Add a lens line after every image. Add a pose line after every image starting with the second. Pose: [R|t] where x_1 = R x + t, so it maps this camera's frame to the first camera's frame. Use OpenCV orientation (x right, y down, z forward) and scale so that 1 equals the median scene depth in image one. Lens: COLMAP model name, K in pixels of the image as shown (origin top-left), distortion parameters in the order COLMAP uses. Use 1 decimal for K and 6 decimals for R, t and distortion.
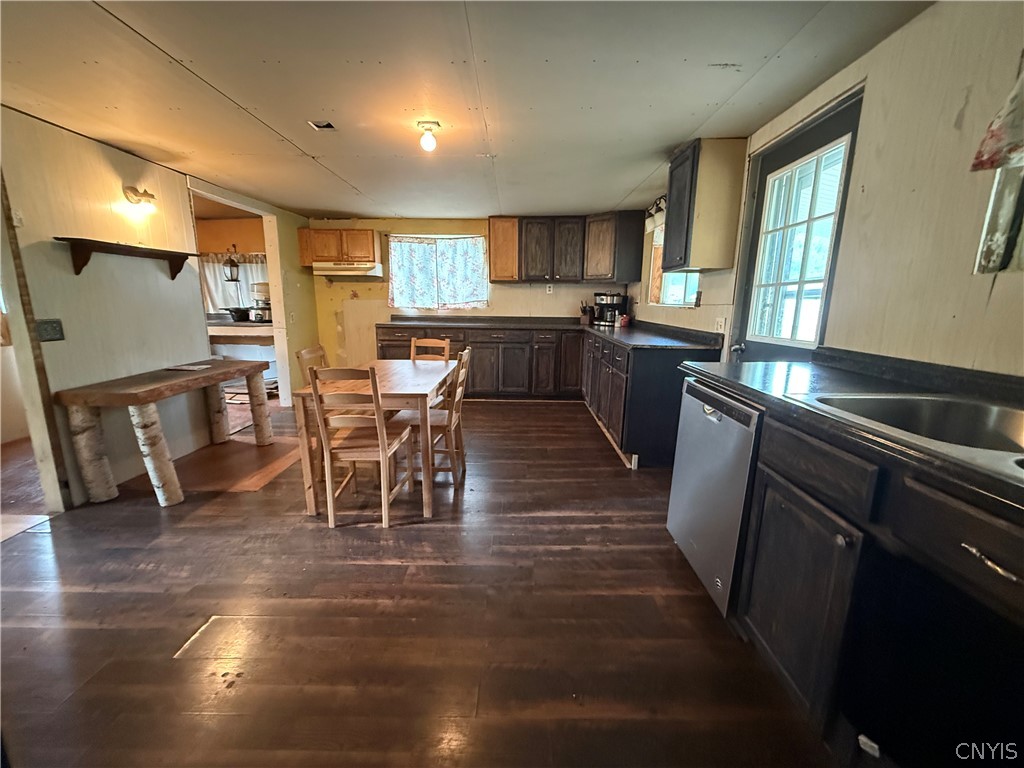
lens RADIAL K [[405.7, 0, 511.7], [0, 405.7, 382.5], [0, 0, 1]] dist [-0.000239, -0.000538]
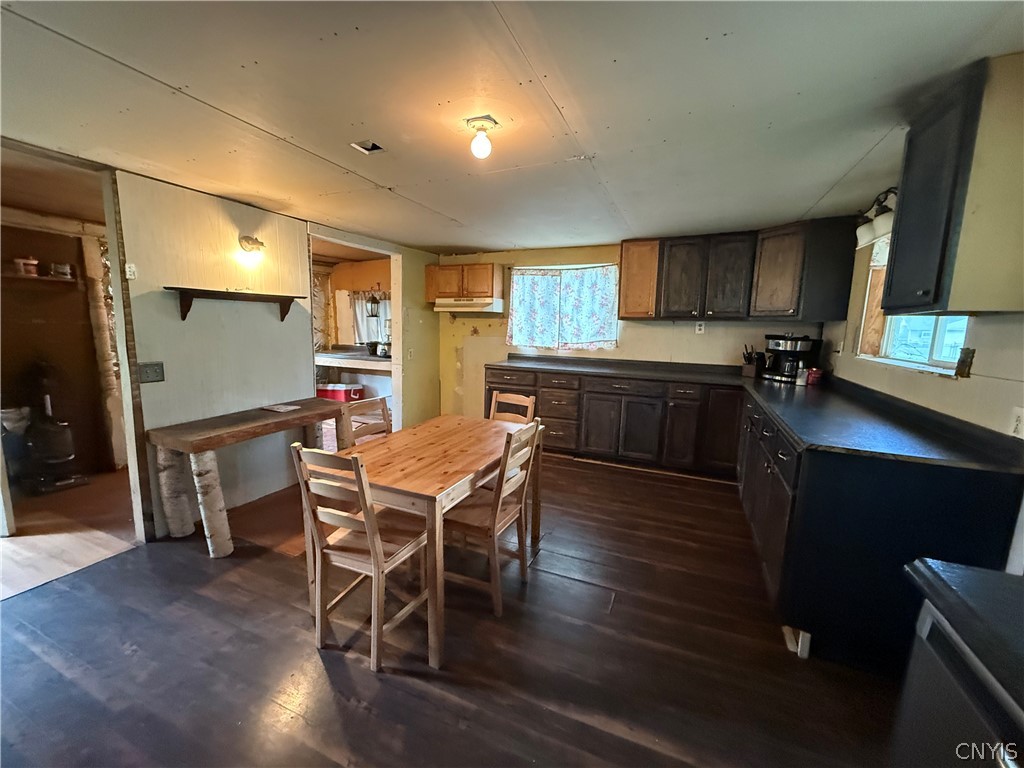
lens RADIAL K [[405.7, 0, 511.2], [0, 405.7, 383.3], [0, 0, 1]] dist [-0.000239, -0.000538]
pose [[0.920160, 0.065644, -0.386001, 0.089332], [-0.089130, 0.995081, -0.043246, -0.079522], [0.381263, 0.074198, 0.921484, 0.215386]]
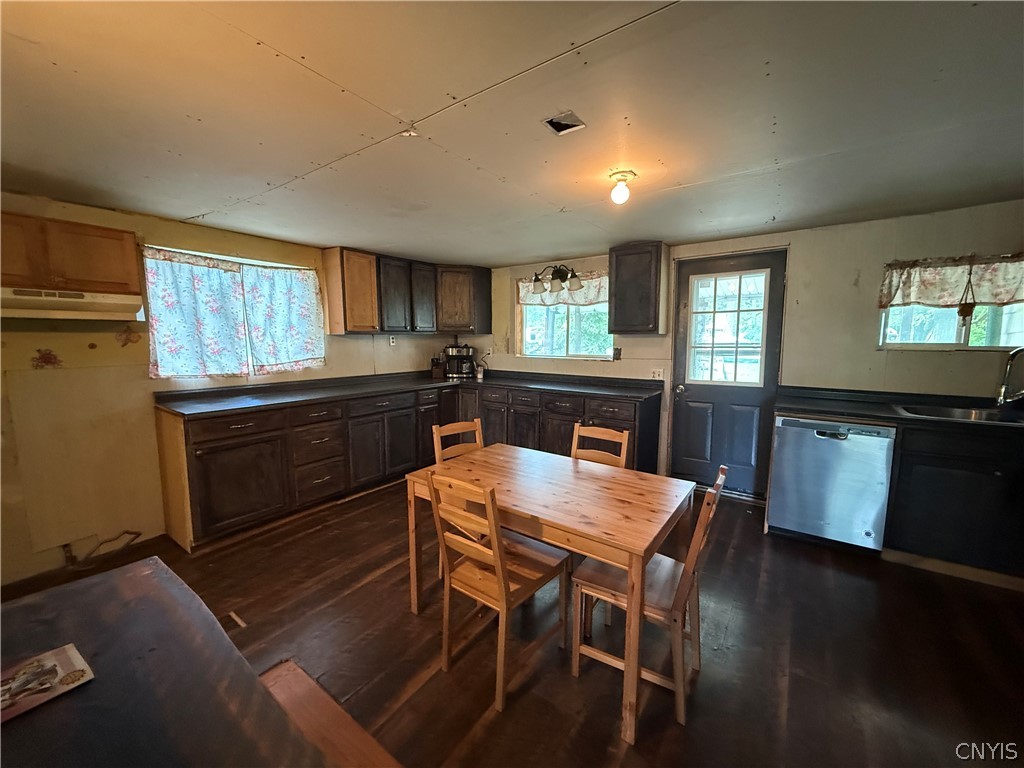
lens RADIAL K [[405.7, 0, 510.4], [0, 405.7, 383.7], [0, 0, 1]] dist [-0.000239, -0.000538]
pose [[0.574674, -0.101888, 0.812015, -0.610121], [0.165119, 0.986250, 0.006893, -0.139568], [-0.801552, 0.130117, 0.583596, 0.422157]]
